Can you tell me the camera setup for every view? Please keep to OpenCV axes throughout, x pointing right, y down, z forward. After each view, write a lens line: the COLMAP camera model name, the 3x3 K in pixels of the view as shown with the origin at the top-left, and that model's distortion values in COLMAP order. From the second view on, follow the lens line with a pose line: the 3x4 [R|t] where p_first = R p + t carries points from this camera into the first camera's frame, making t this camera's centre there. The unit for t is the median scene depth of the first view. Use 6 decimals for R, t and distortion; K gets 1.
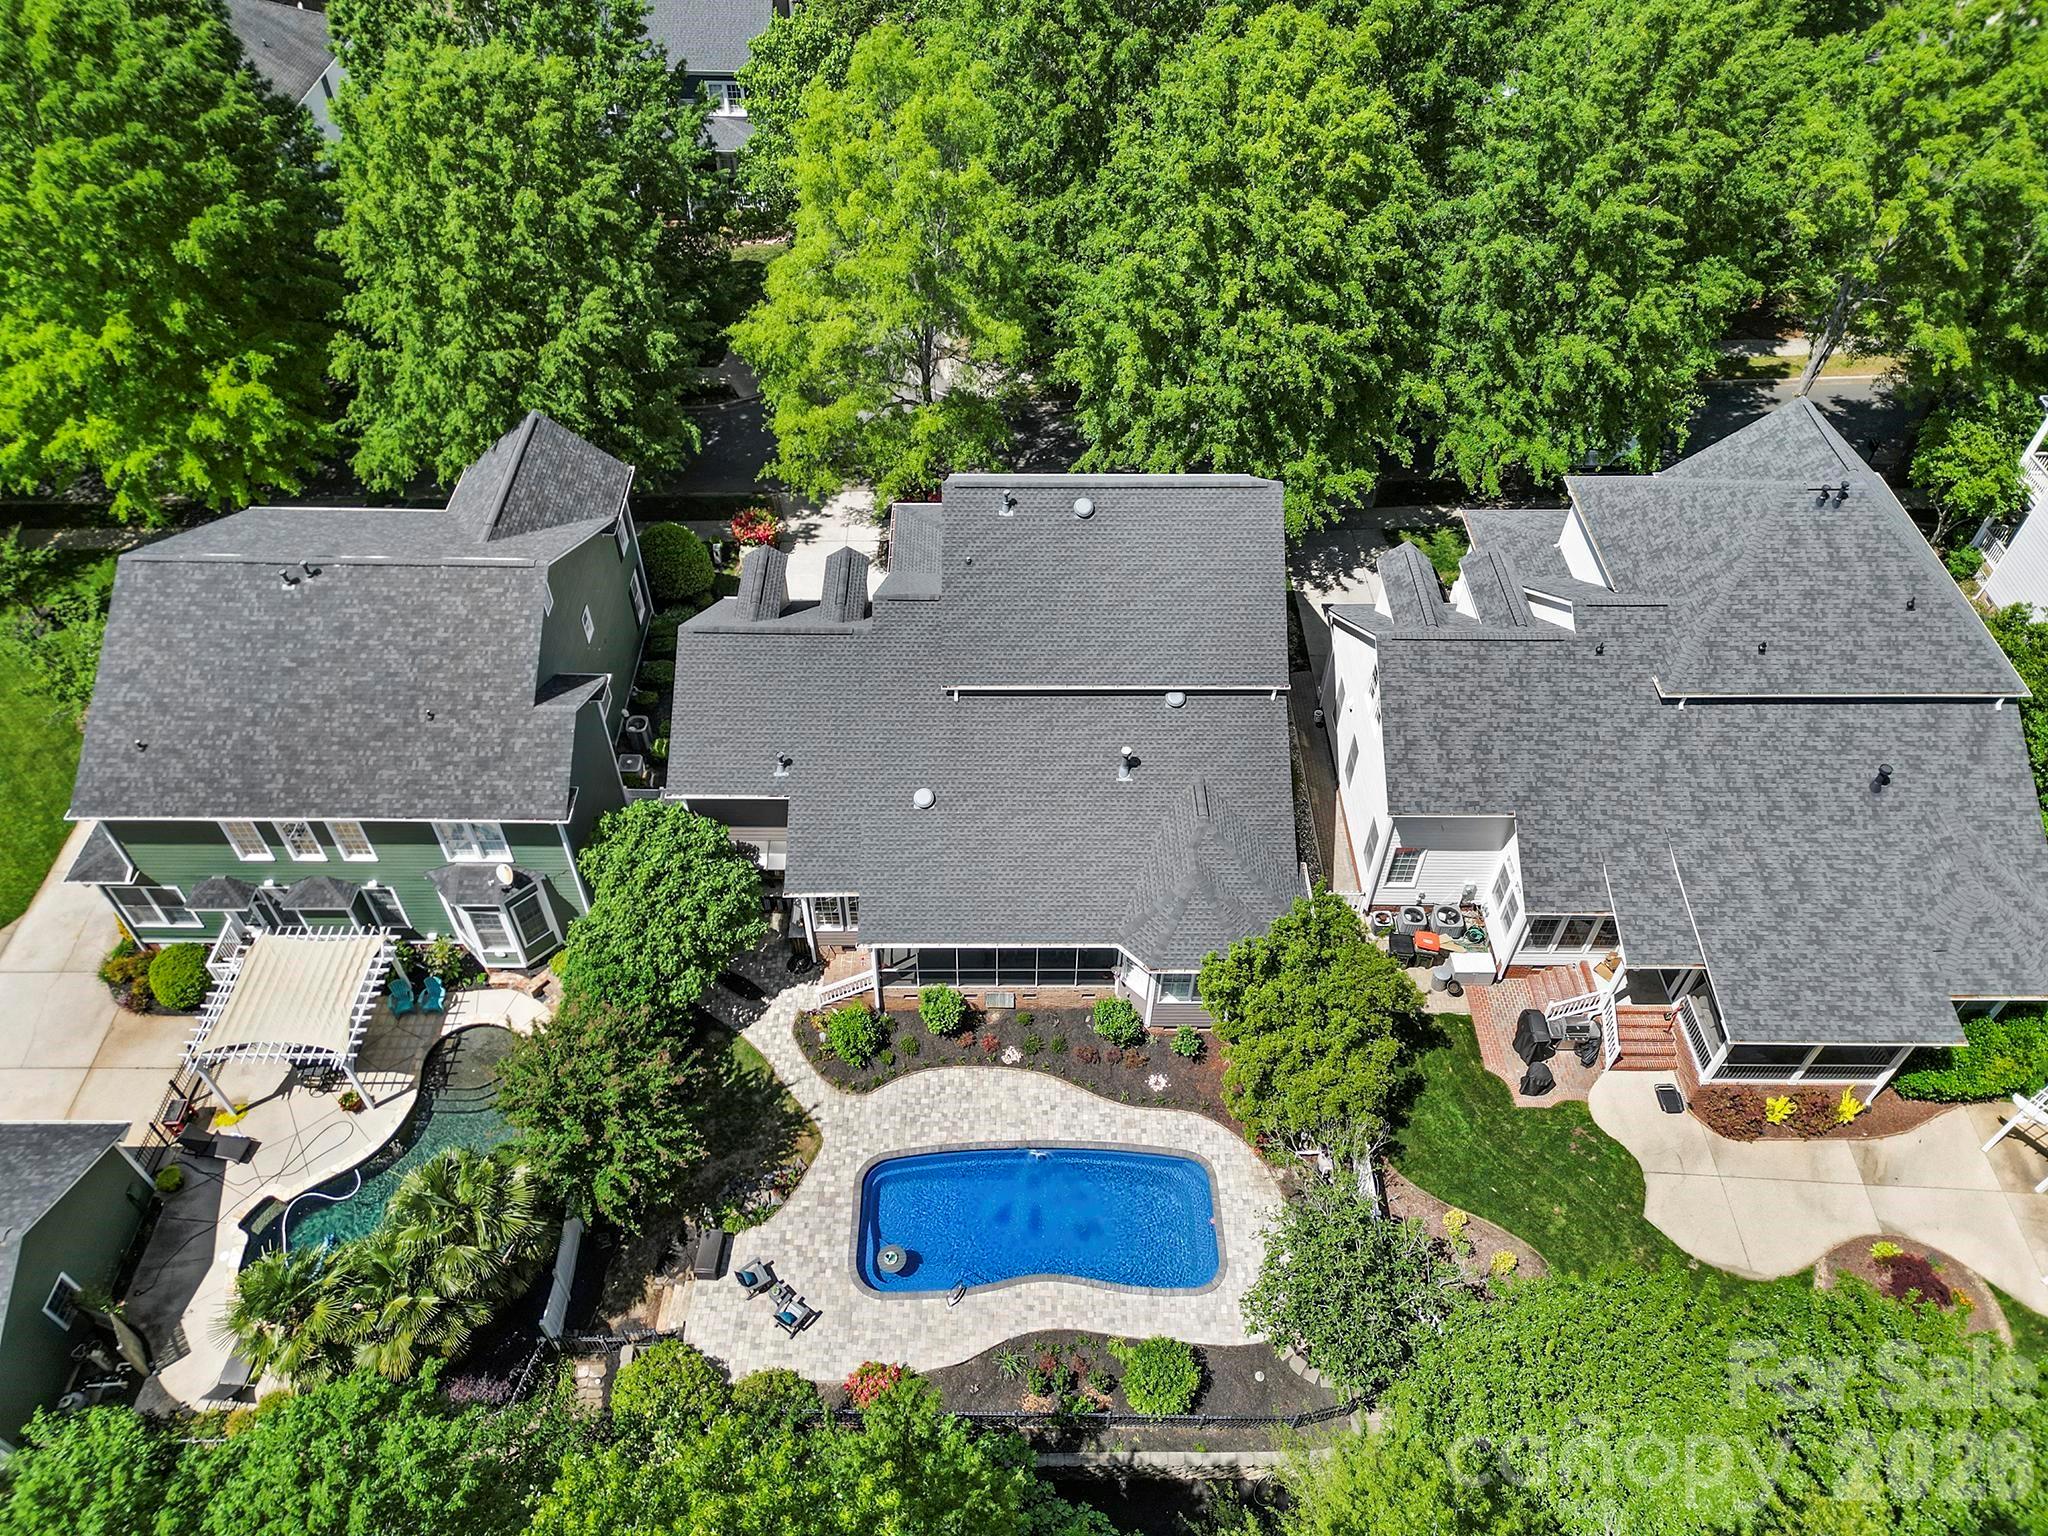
lens RADIAL K [[1441.5, 0, 1024.0], [0, 1441.5, 768.0], [0, 0, 1]] dist [0.008963, -0.007594]
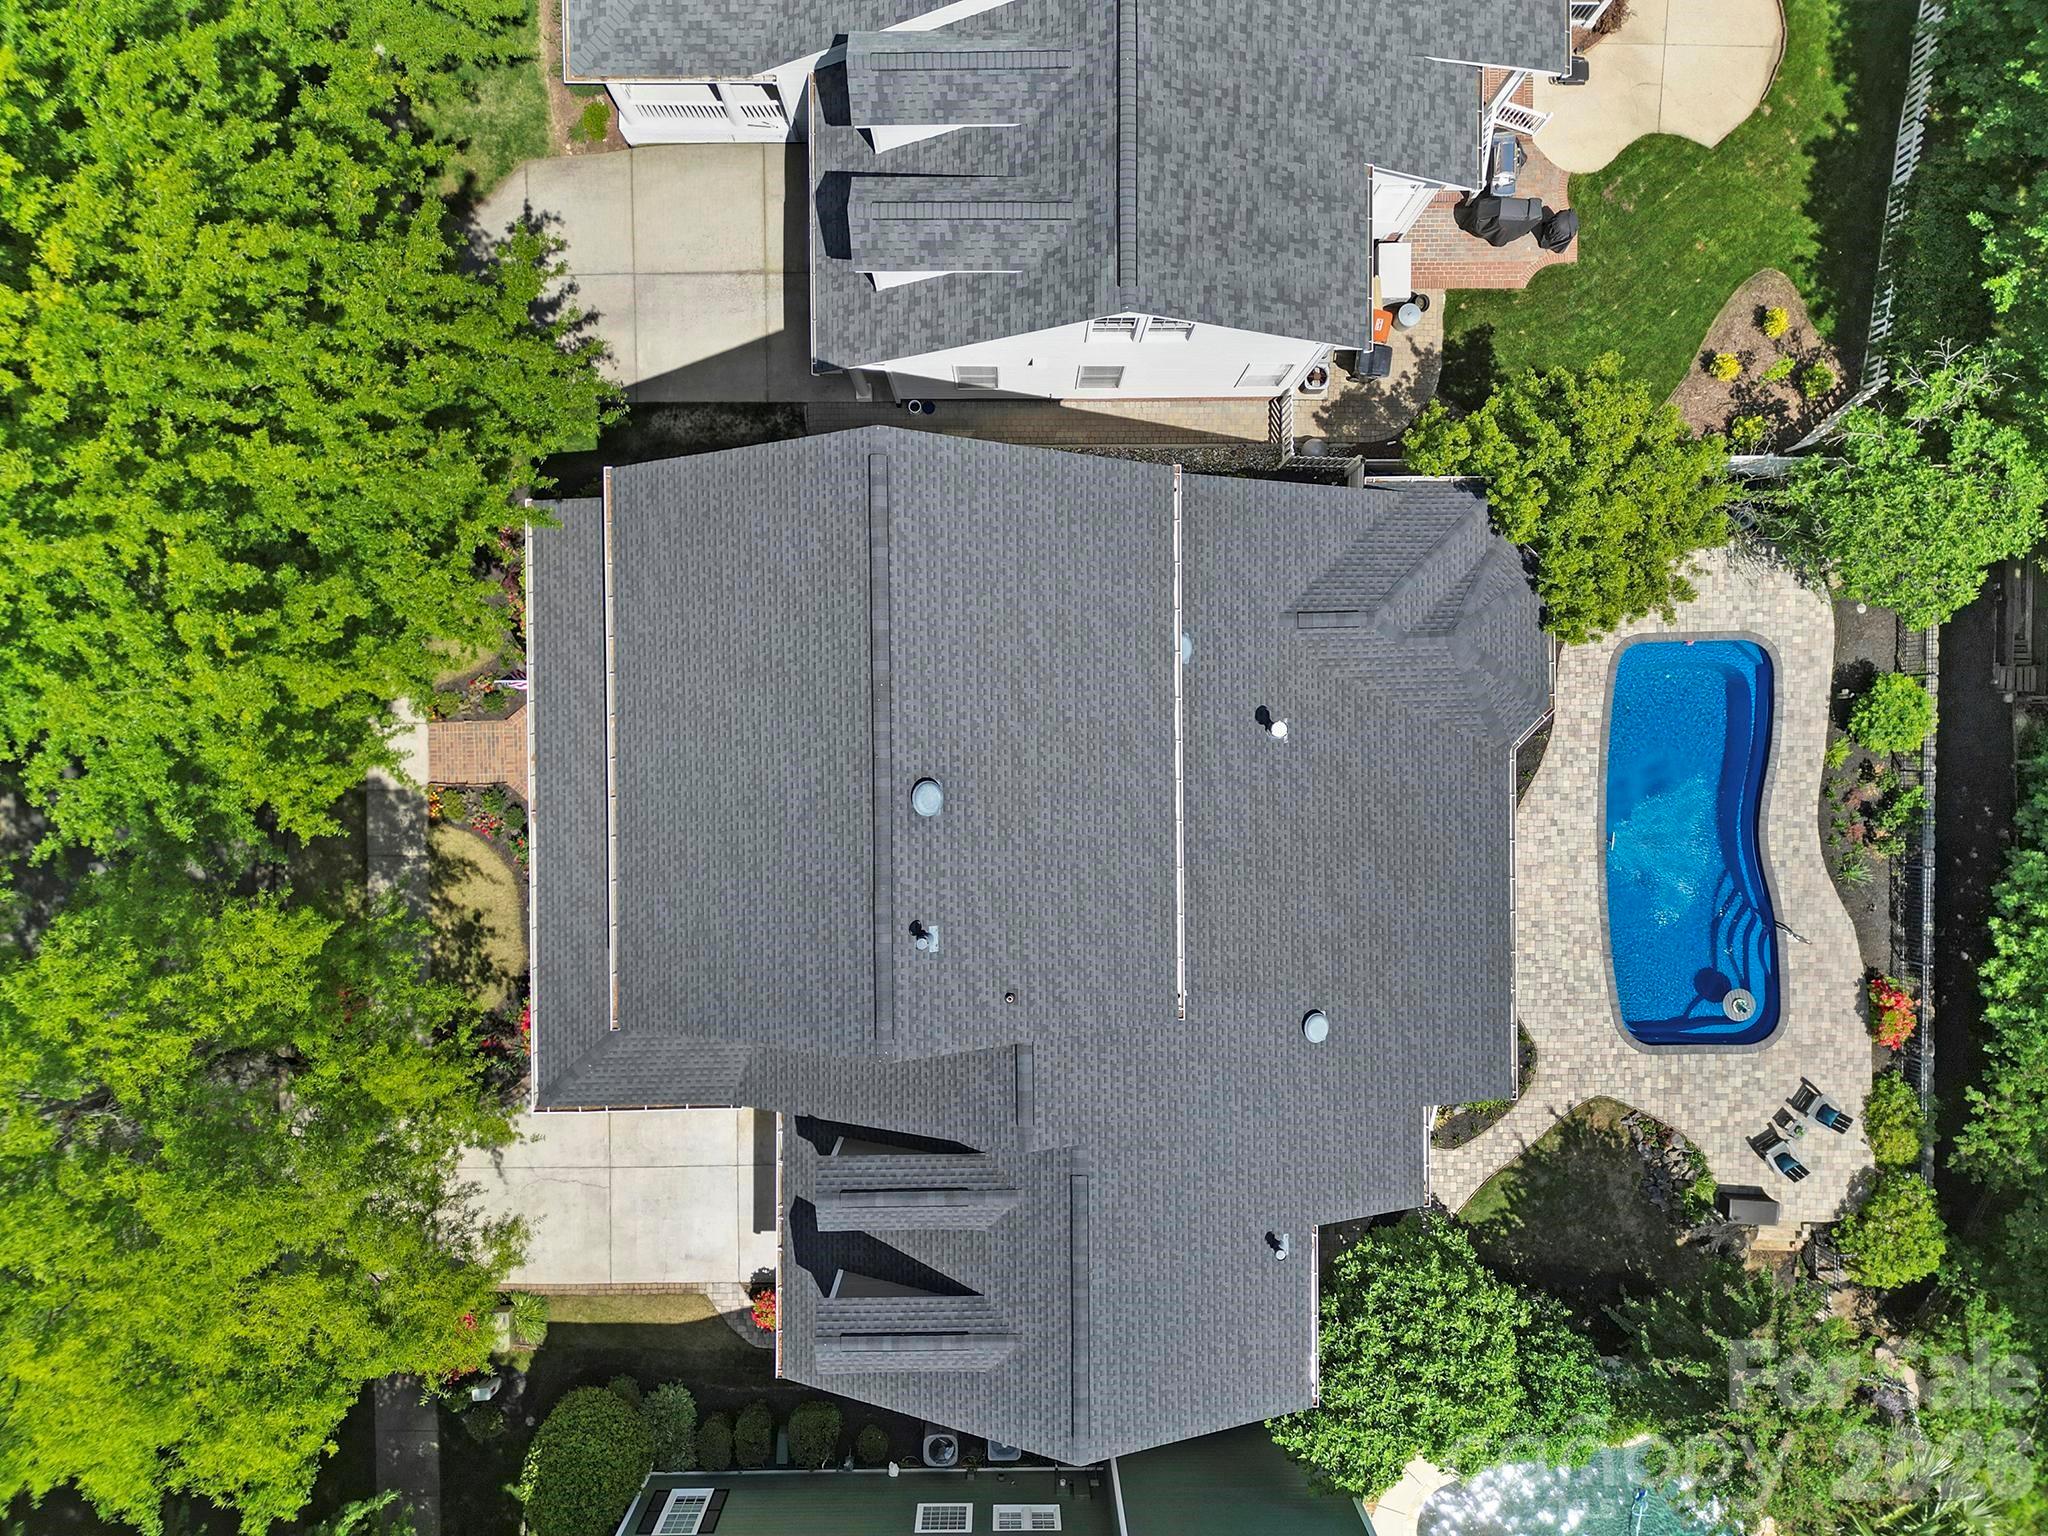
lens RADIAL K [[1403.8, 0, 962.1], [0, 1403.8, 763.1], [0, 0, 1]] dist [0.036879, -0.033527]
pose [[-0.002512, -0.999981, -0.005686, 0.062881], [0.711673, -0.005782, 0.702487, -0.600461], [-0.702506, -0.002282, 0.711674, 0.691781]]
